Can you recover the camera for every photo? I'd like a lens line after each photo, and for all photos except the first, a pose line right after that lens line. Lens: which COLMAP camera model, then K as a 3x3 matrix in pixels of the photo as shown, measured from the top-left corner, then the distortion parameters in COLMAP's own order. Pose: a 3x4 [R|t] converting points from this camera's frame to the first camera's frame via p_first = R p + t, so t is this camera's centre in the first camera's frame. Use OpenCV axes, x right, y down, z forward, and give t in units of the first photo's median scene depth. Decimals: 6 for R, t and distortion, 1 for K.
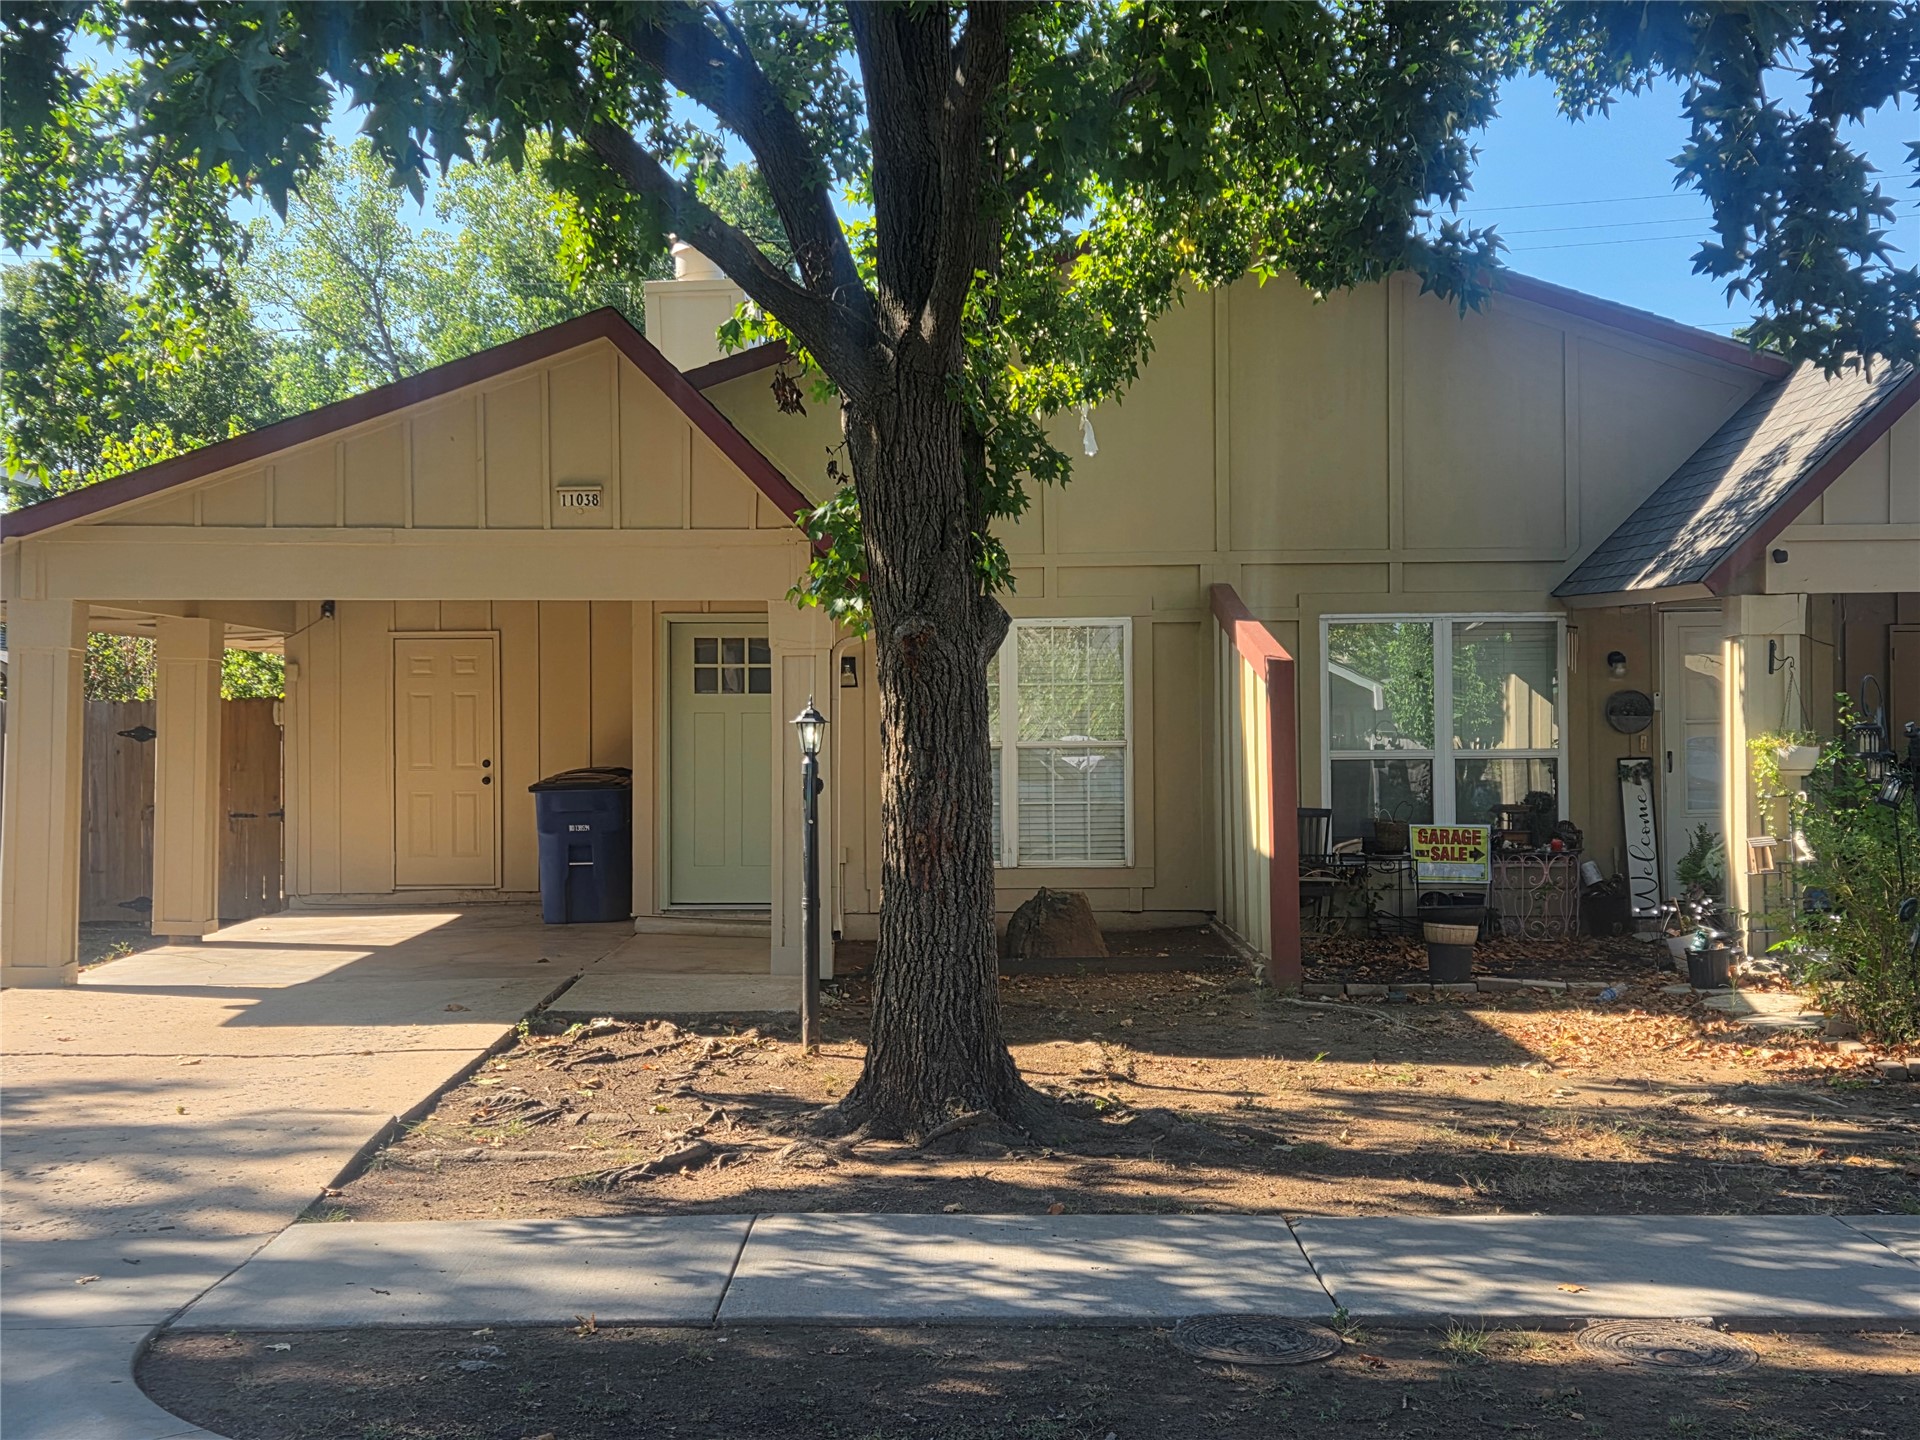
lens RADIAL K [[2383.0, 0, 890.0], [0, 2383.0, 718.8], [0, 0, 1]] dist [0.114514, -0.190079]
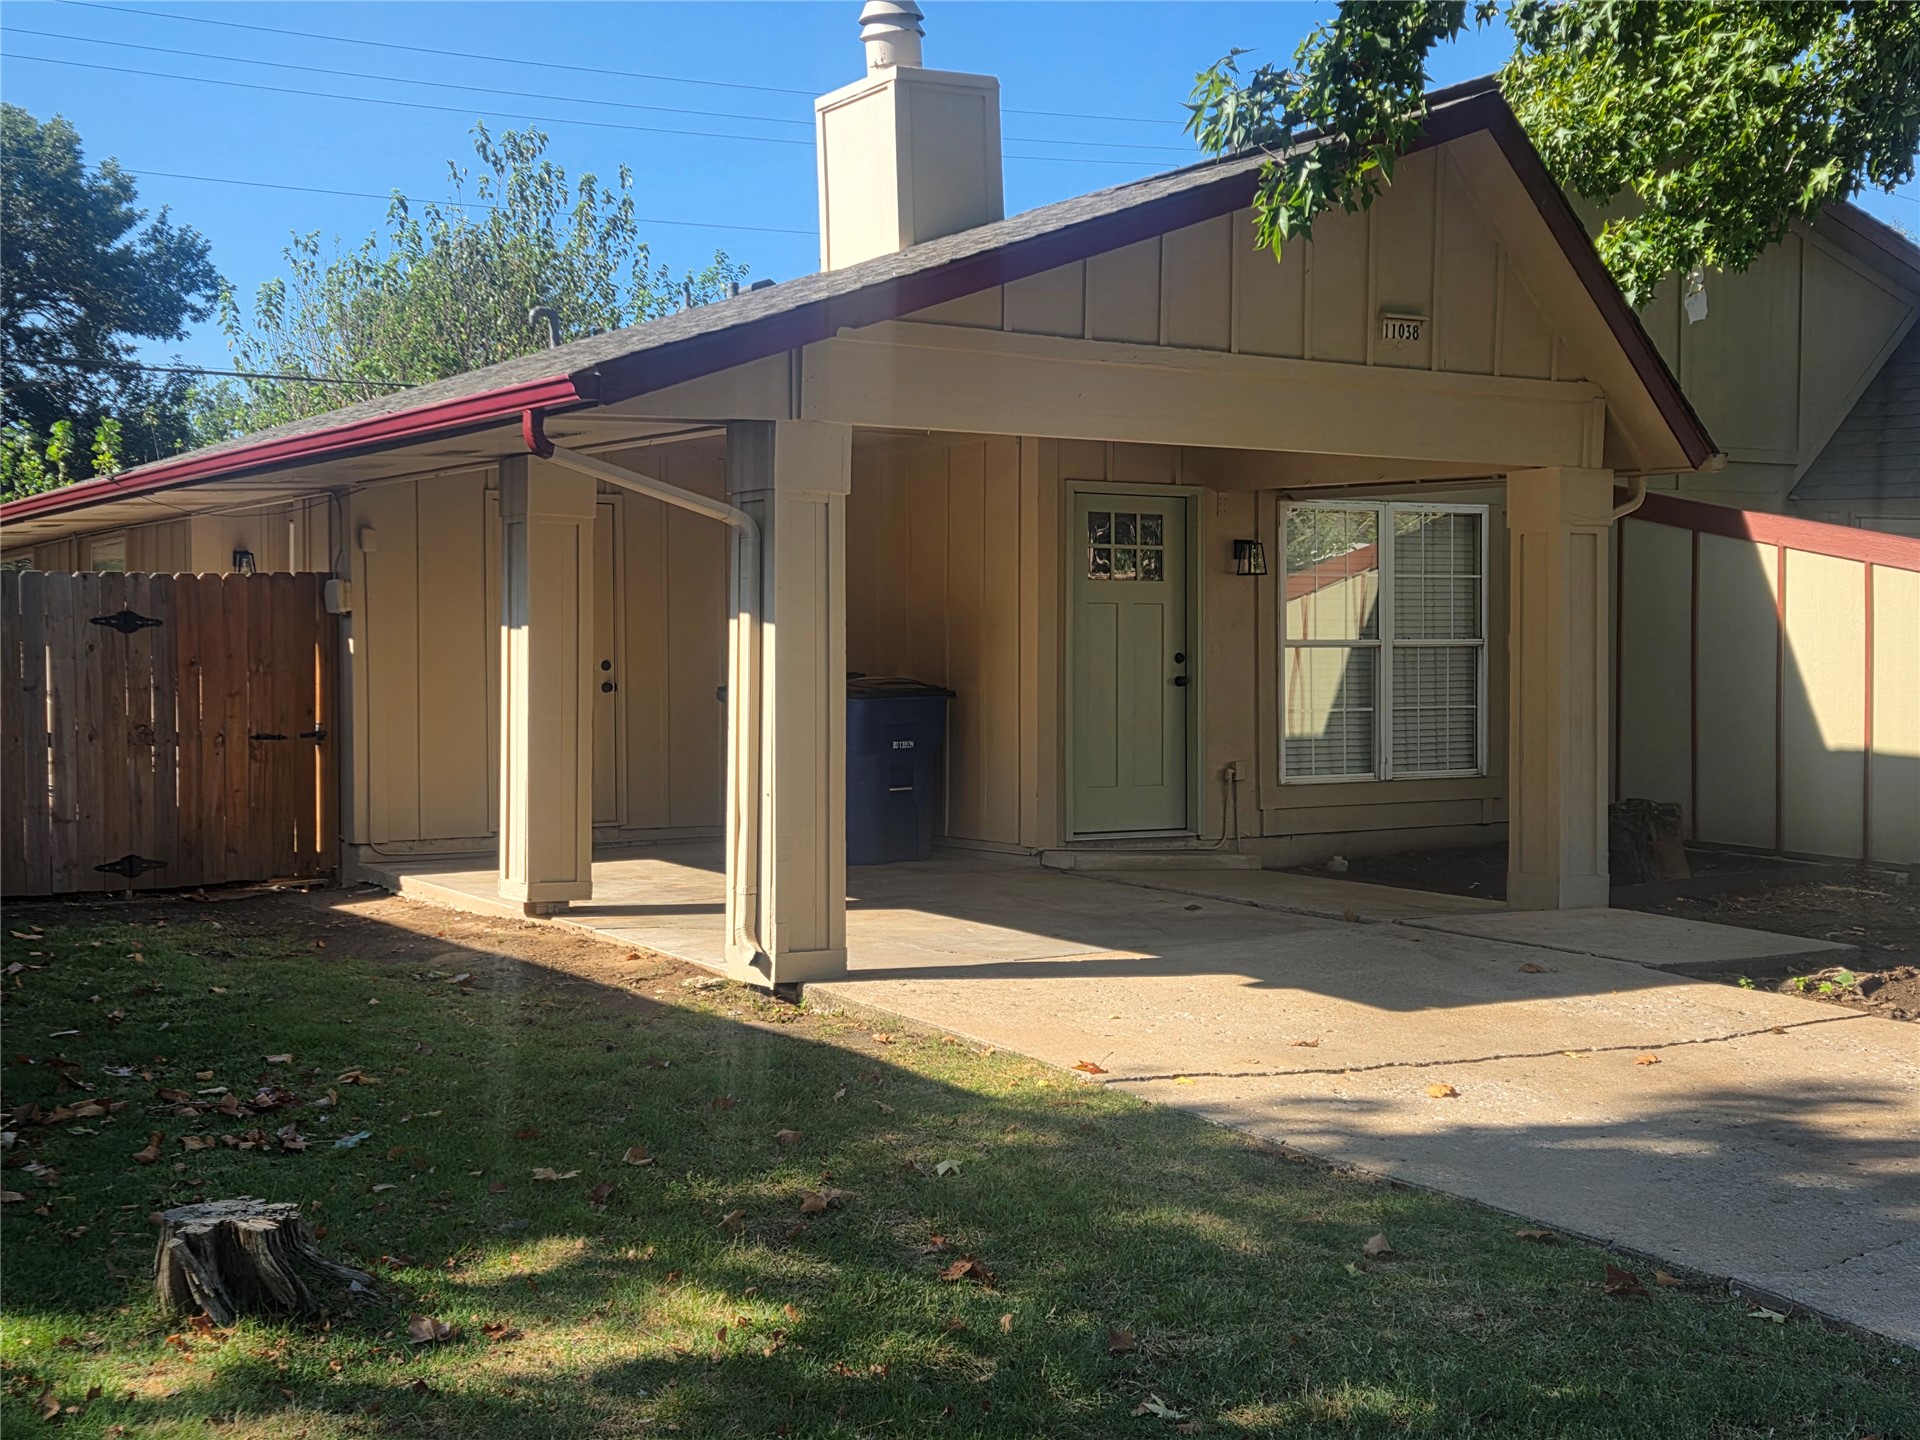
lens RADIAL K [[2383.0, 0, 890.0], [0, 2383.0, 718.8], [0, 0, 1]] dist [0.114514, -0.190079]
pose [[0.832360, -0.010880, 0.554128, -0.610319], [-0.008969, 0.999412, 0.033095, 0.011177], [-0.554163, -0.032516, 0.831773, 0.356605]]
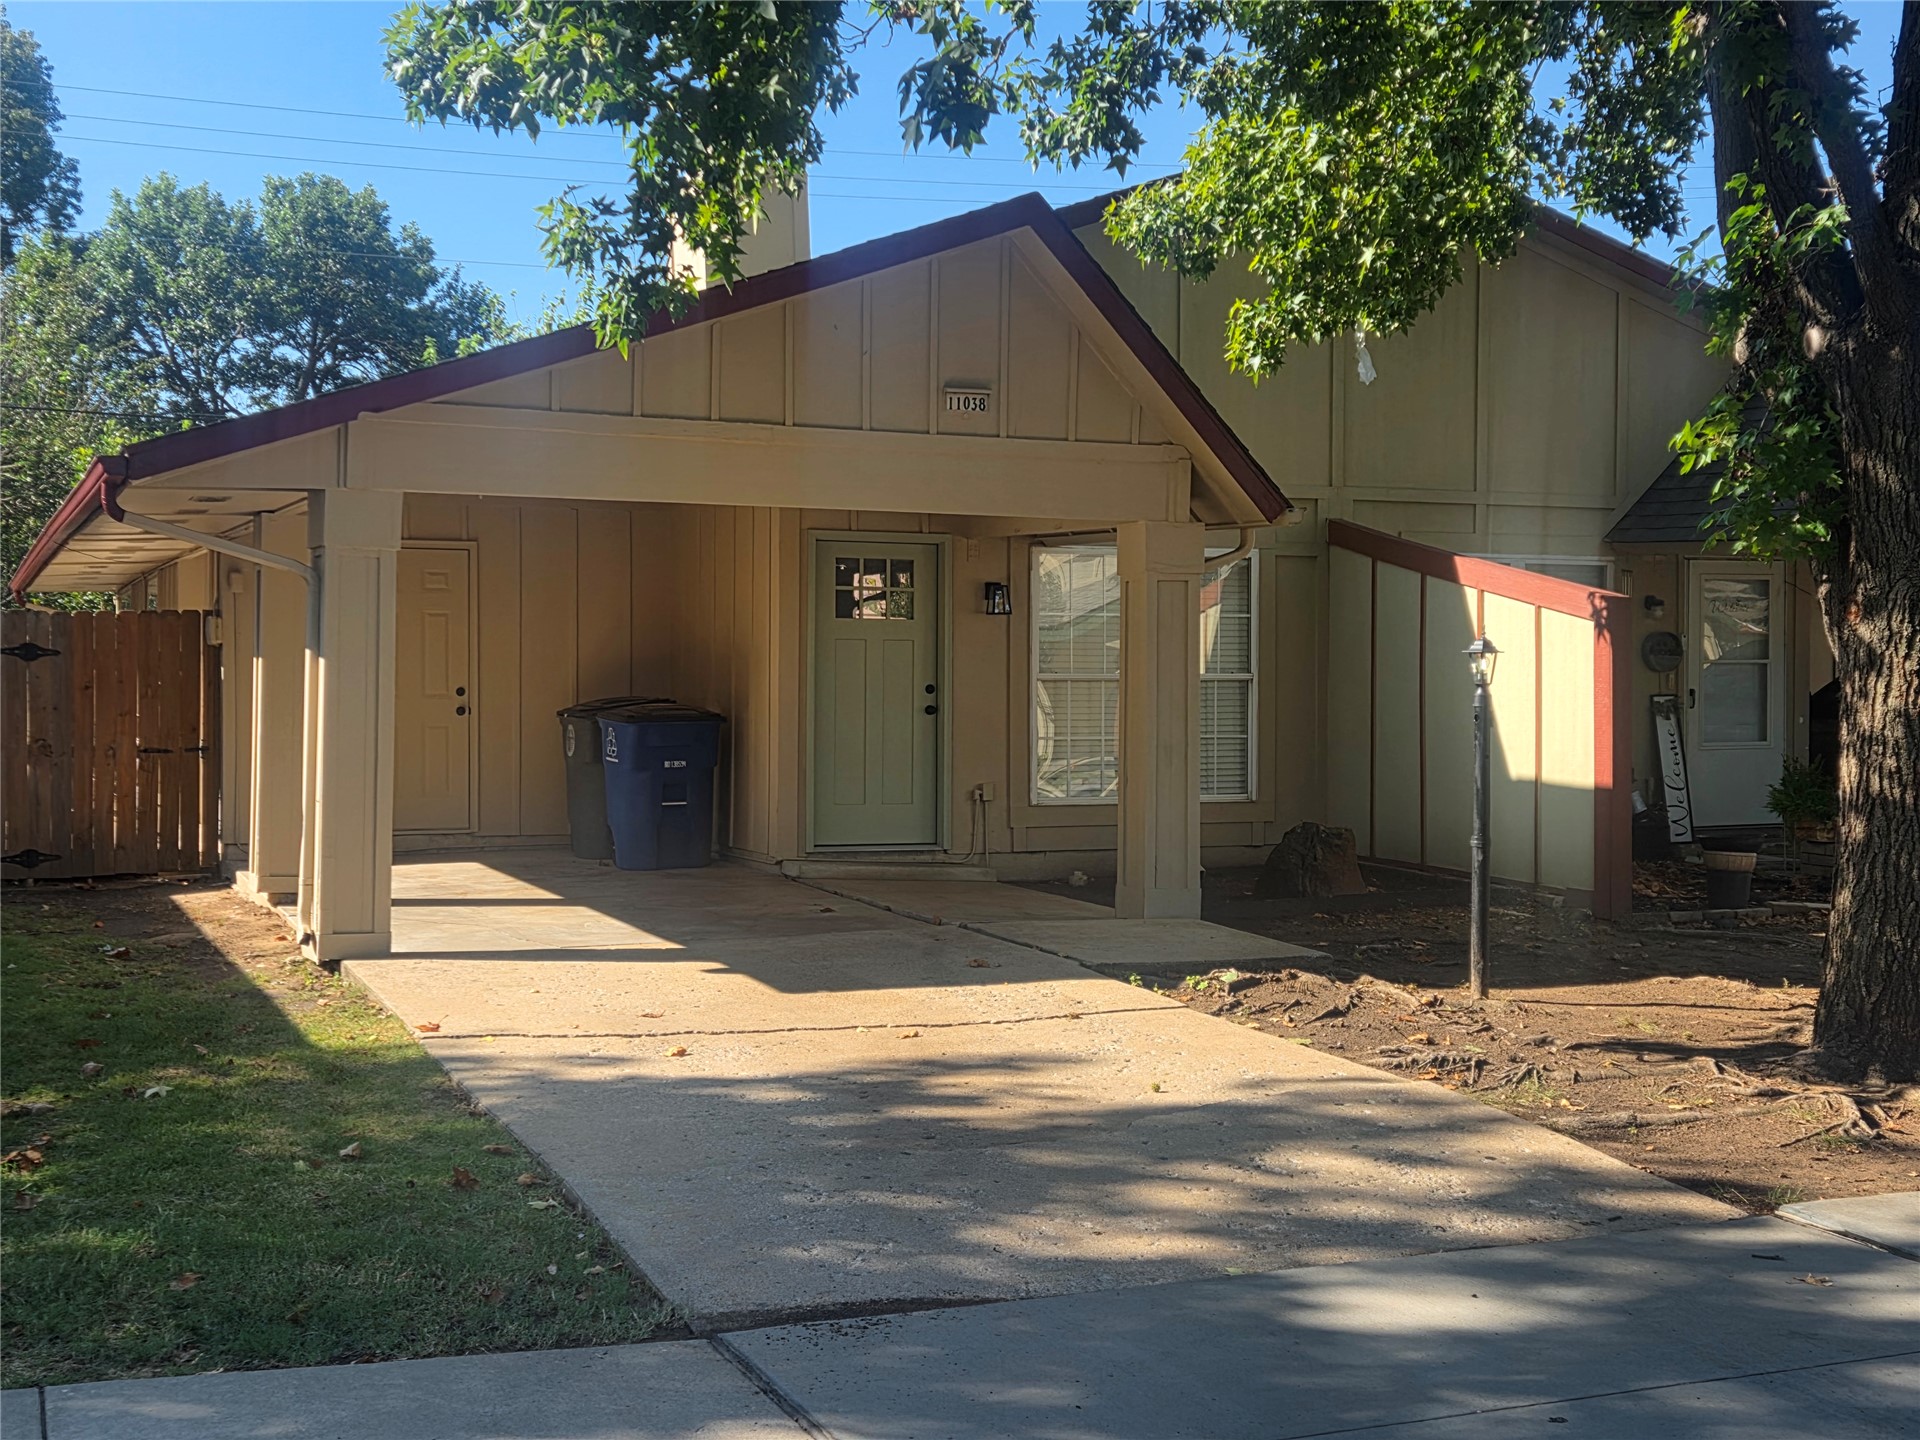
lens RADIAL K [[2383.0, 0, 890.0], [0, 2383.0, 718.8], [0, 0, 1]] dist [0.114514, -0.190079]
pose [[0.917841, 0.003481, 0.396933, -0.437433], [-0.014440, 0.999592, 0.024625, 0.005490], [-0.396685, -0.028334, 0.917517, 0.148733]]
